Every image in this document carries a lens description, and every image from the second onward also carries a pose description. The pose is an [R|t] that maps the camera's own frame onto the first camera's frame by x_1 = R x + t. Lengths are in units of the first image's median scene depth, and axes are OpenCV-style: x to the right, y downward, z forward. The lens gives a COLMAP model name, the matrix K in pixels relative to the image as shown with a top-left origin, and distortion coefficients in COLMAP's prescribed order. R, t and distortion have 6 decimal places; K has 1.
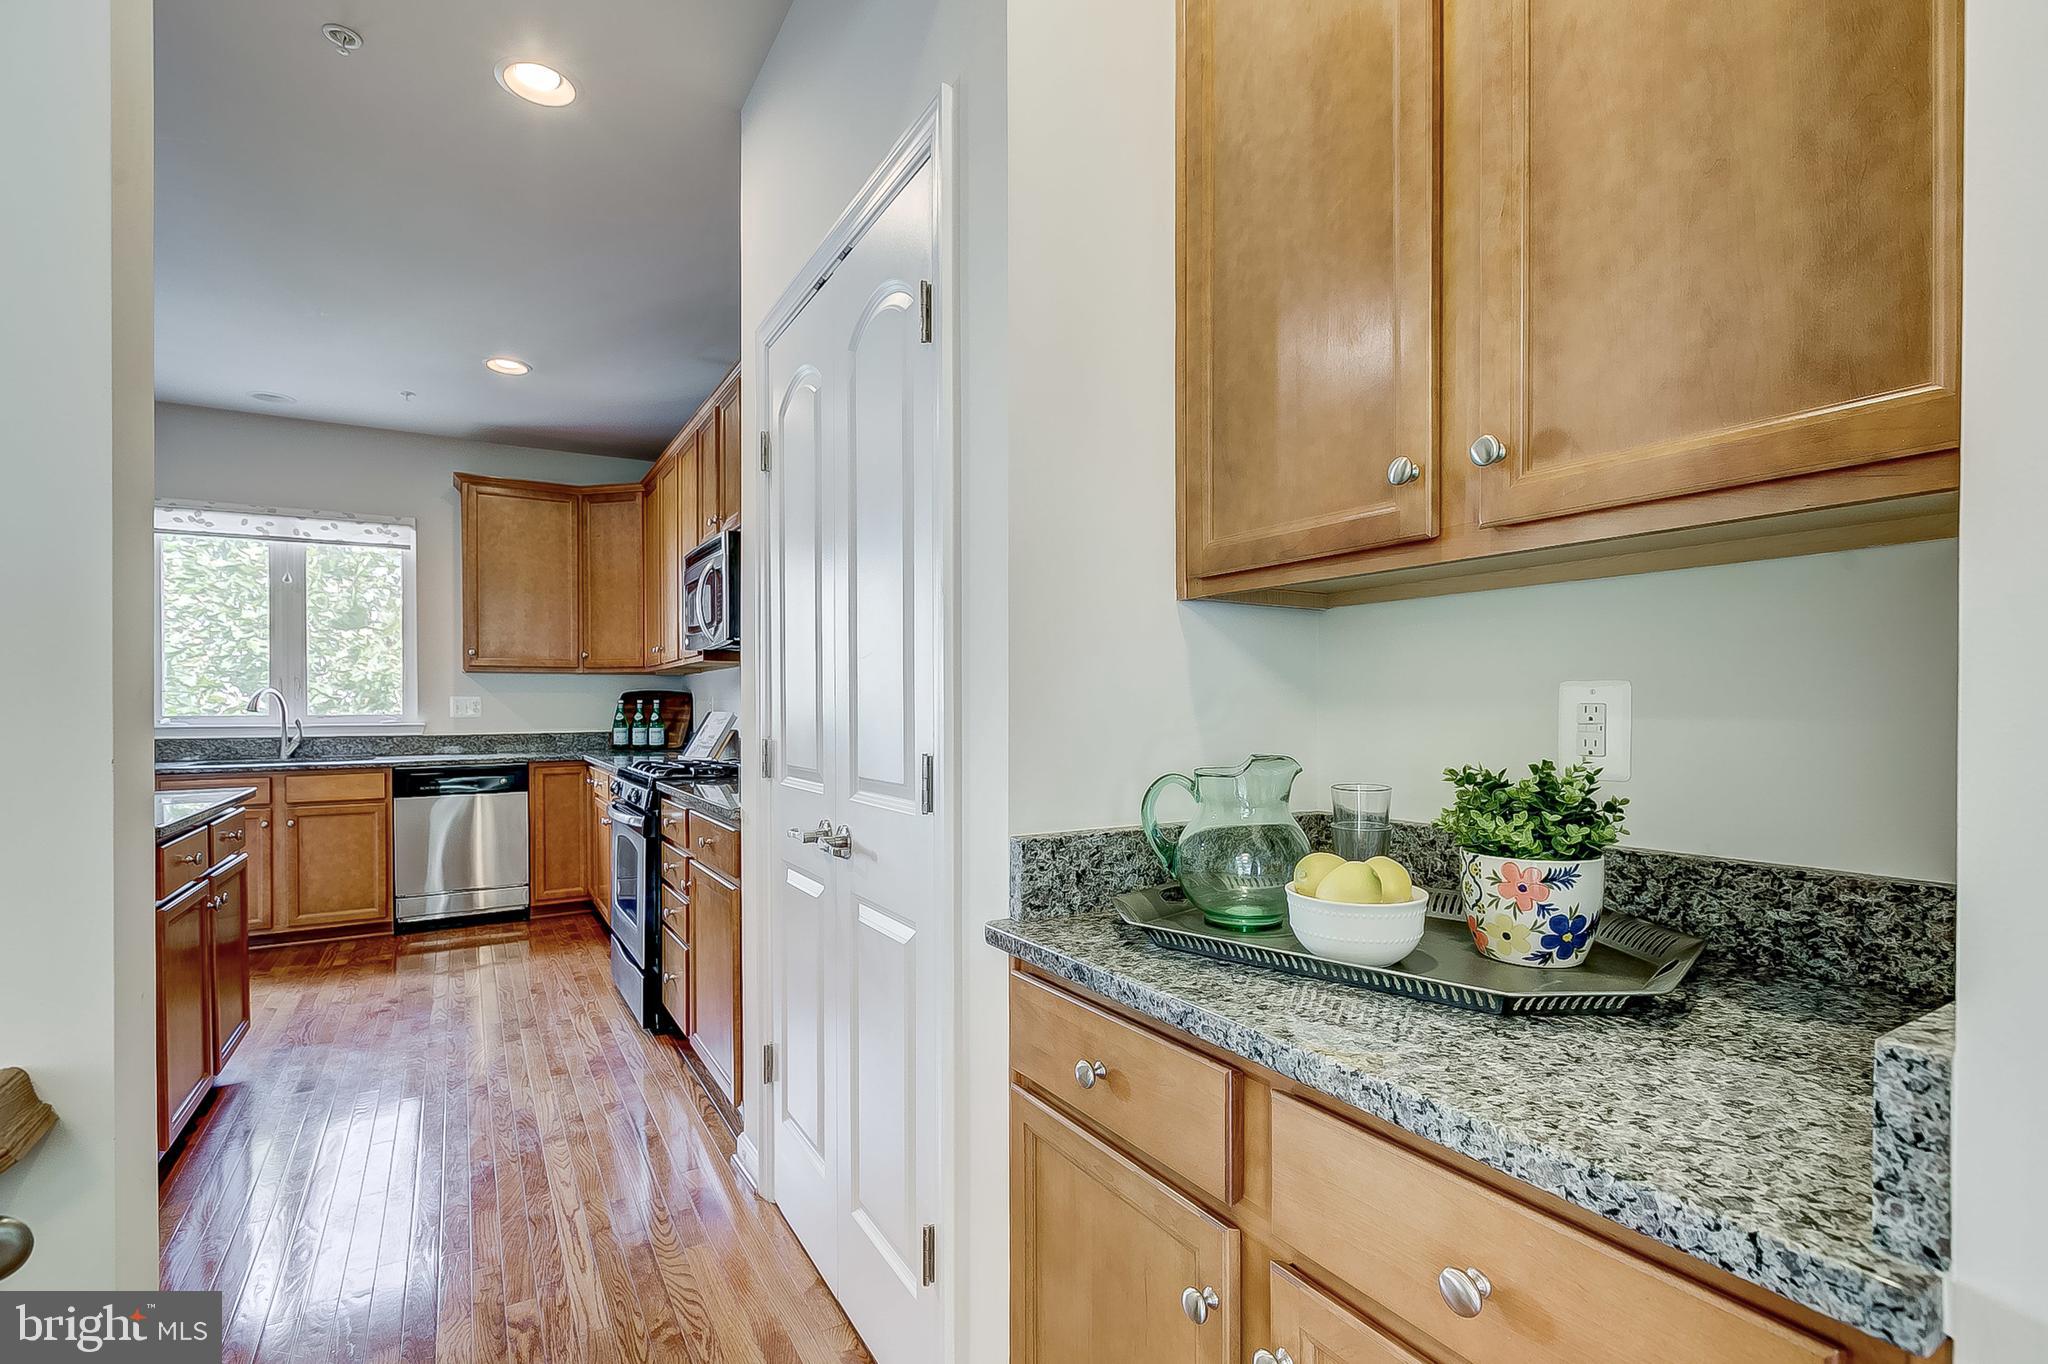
lens RADIAL K [[927.7, 0, 1023.9], [0, 927.7, 703.1], [0, 0, 1]] dist [-0.000505, -0.000679]
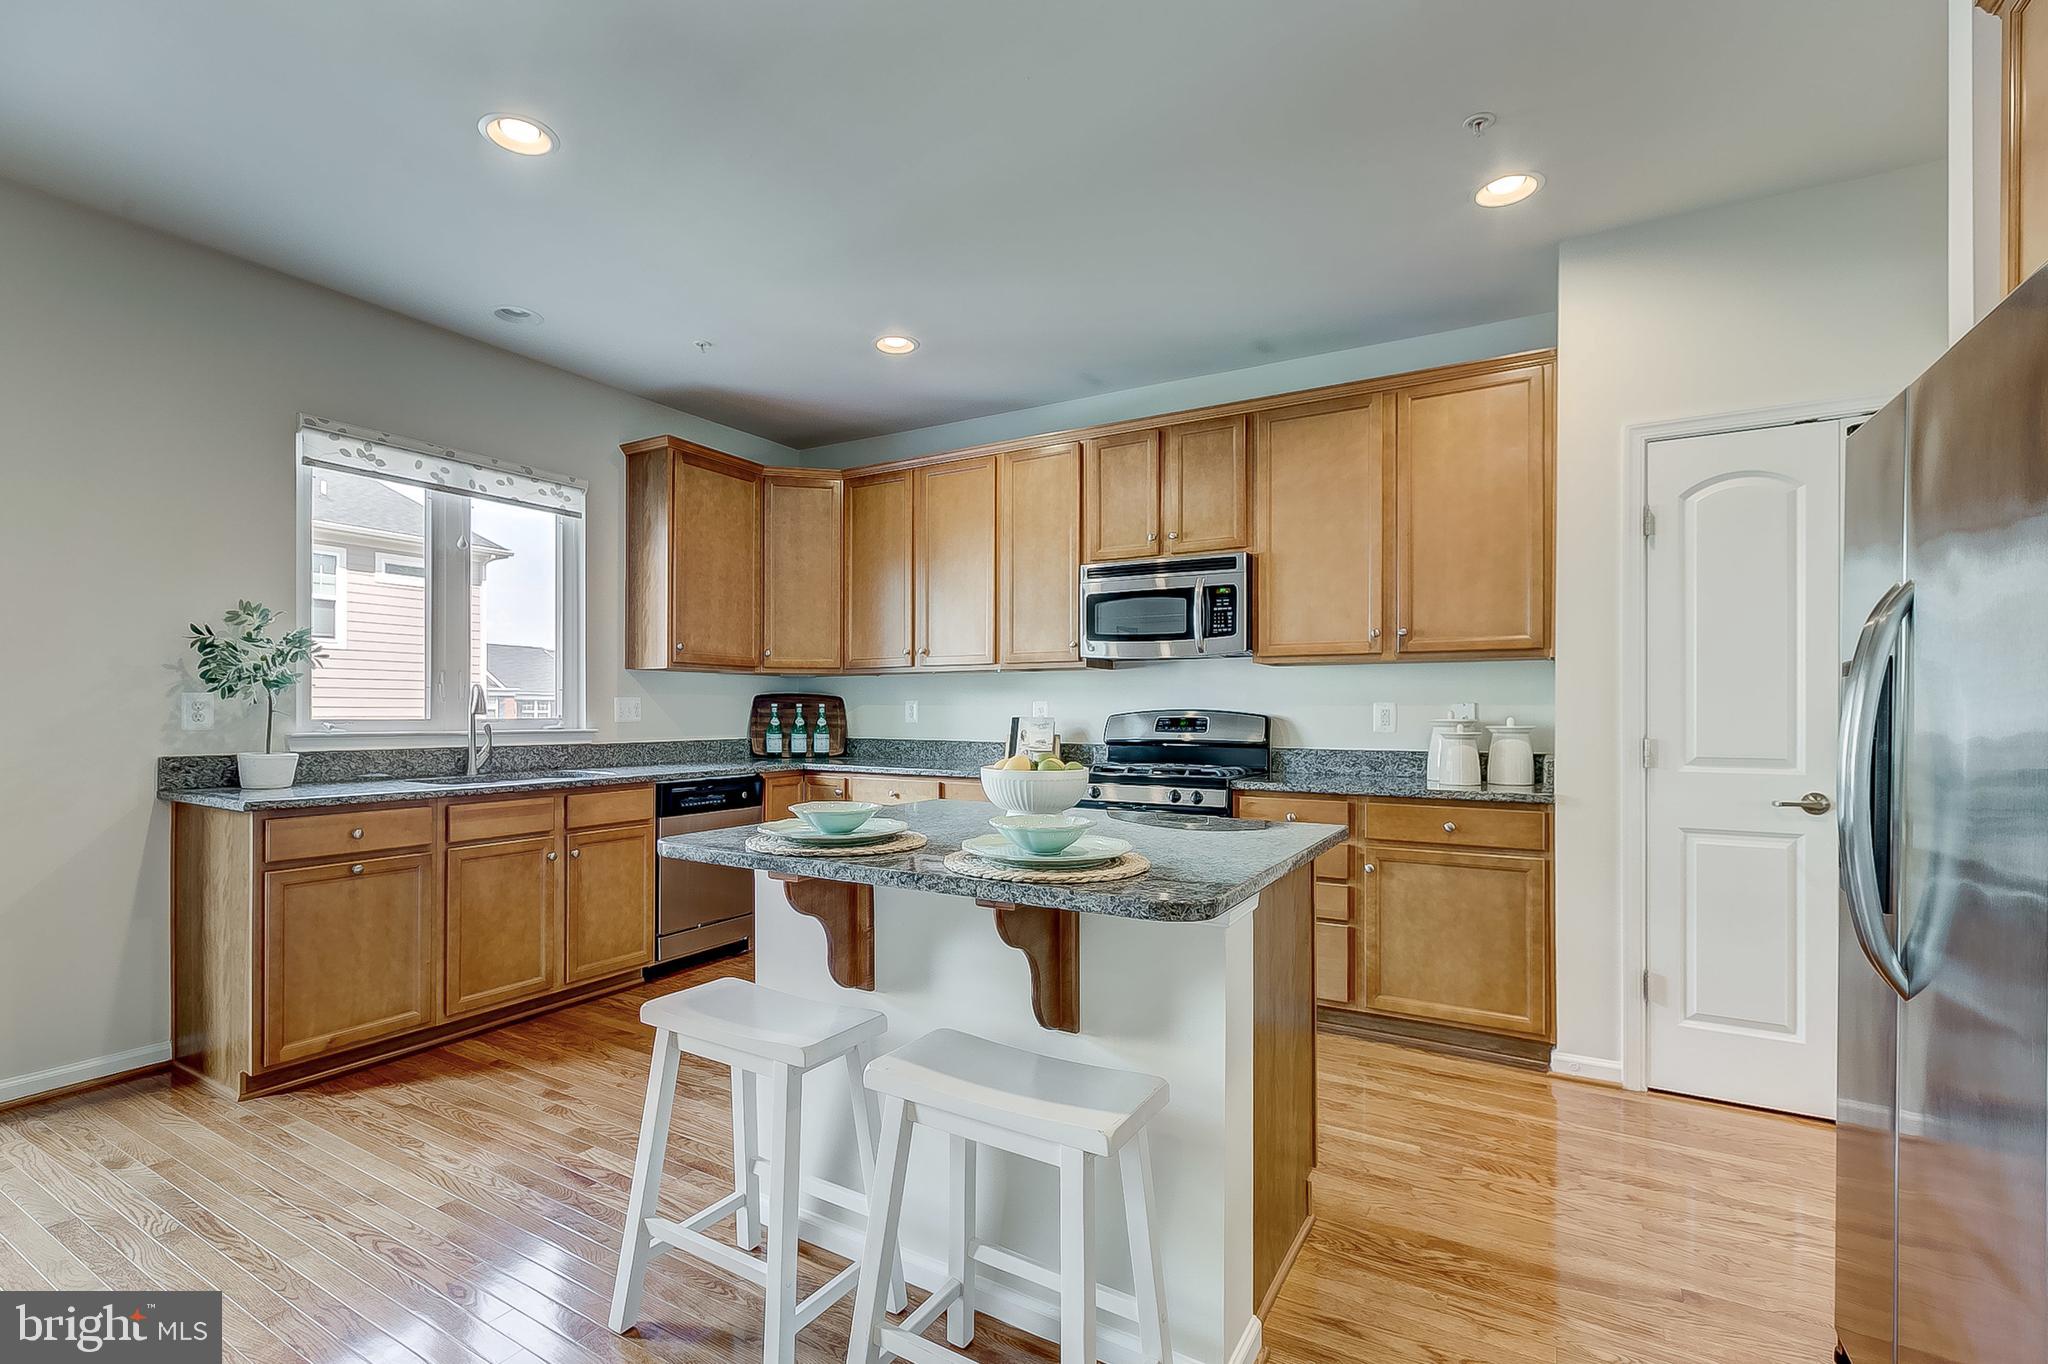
lens RADIAL K [[933.7, 0, 993.5], [0, 933.7, 693.6], [0, 0, 1]] dist [0.000250, -0.000065]
pose [[0.890262, 0.016849, 0.455137, -0.759402], [-0.008333, 0.999751, -0.020711, 0.004859], [-0.455372, 0.014645, 0.890181, 0.103131]]
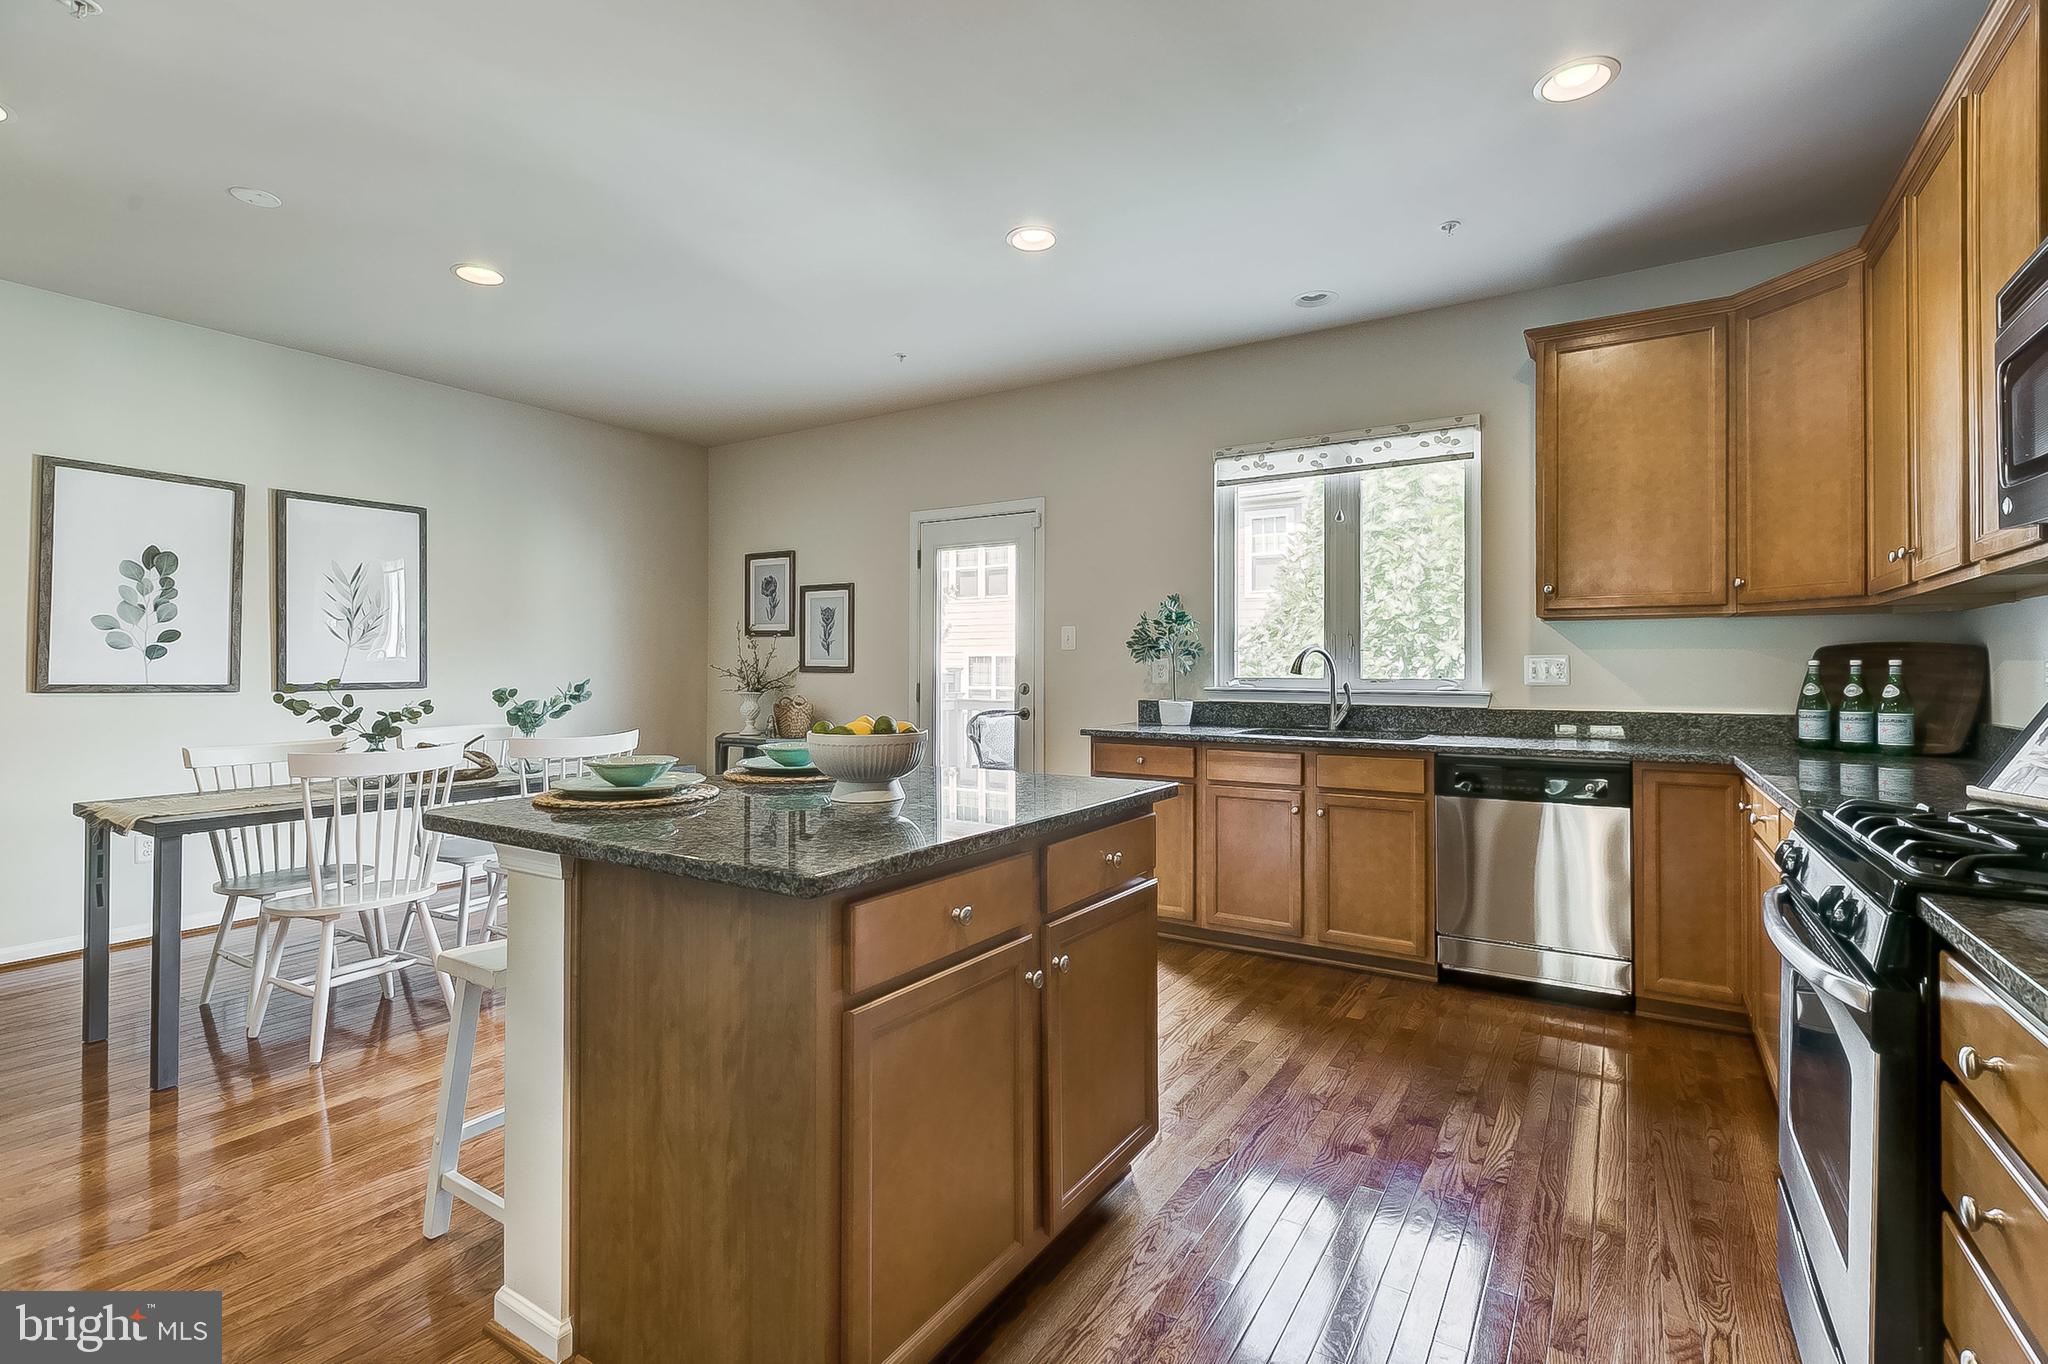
lens RADIAL K [[930.1, 0, 1029.8], [0, 930.1, 662.4], [0, 0, 1]] dist [0.000418, -0.000783]
pose [[0.438376, 0.000199, -0.898792, -0.158314], [-0.003445, 0.999993, -0.001459, 0.000819], [0.898785, 0.003736, 0.438373, 0.378740]]
